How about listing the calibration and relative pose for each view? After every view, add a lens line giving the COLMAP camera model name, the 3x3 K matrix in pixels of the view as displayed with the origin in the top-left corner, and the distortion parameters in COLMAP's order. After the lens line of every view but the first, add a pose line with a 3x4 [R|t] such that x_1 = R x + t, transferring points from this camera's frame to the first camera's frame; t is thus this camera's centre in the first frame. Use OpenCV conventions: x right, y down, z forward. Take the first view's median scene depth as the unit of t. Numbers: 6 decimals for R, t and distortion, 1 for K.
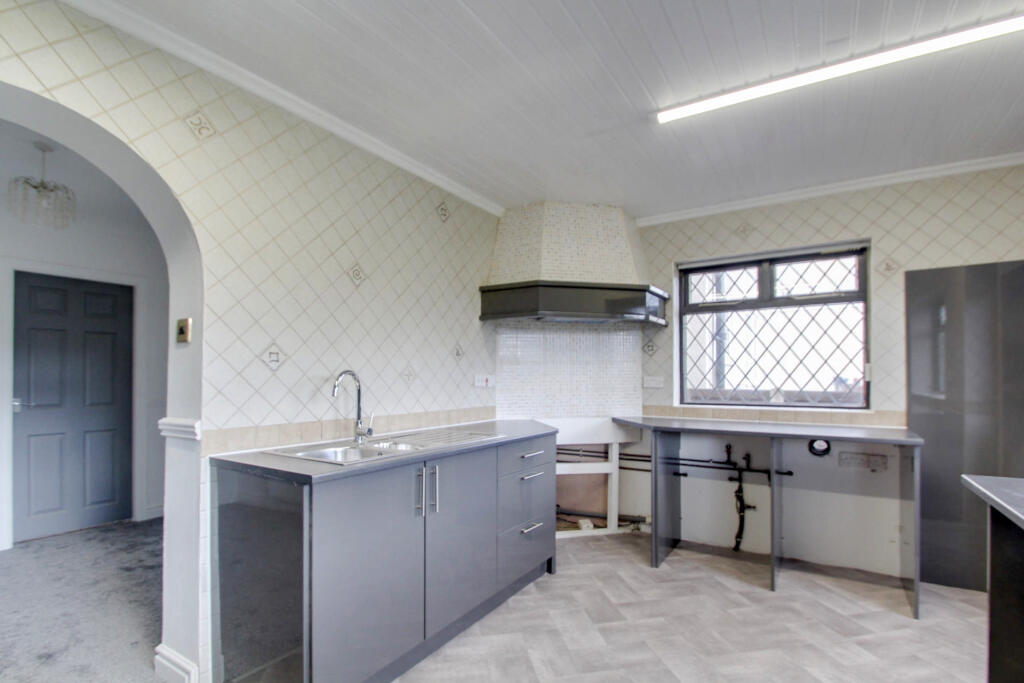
lens RADIAL K [[492.3, 0, 509.2], [0, 492.3, 380.4], [0, 0, 1]] dist [-0.002437, -0.000503]
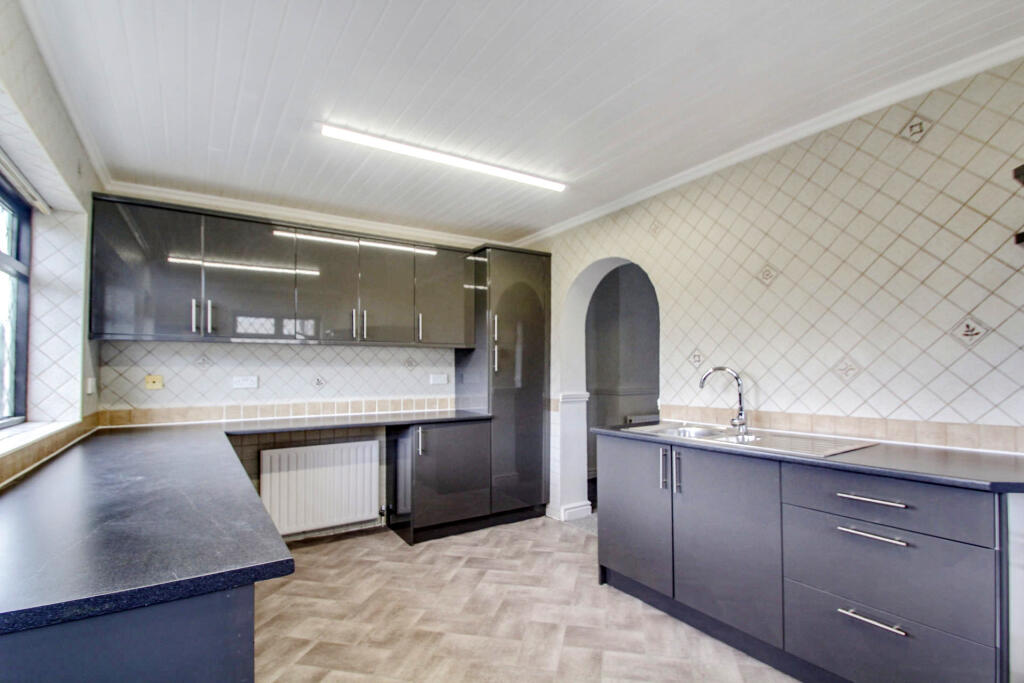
lens RADIAL K [[492.3, 0, 506.4], [0, 492.3, 364.6], [0, 0, 1]] dist [-0.002437, -0.000503]
pose [[-0.418172, -0.007188, -0.908339, 0.872159], [0.006744, 0.999917, -0.011017, -0.015318], [0.908343, -0.010733, -0.418089, 0.929337]]
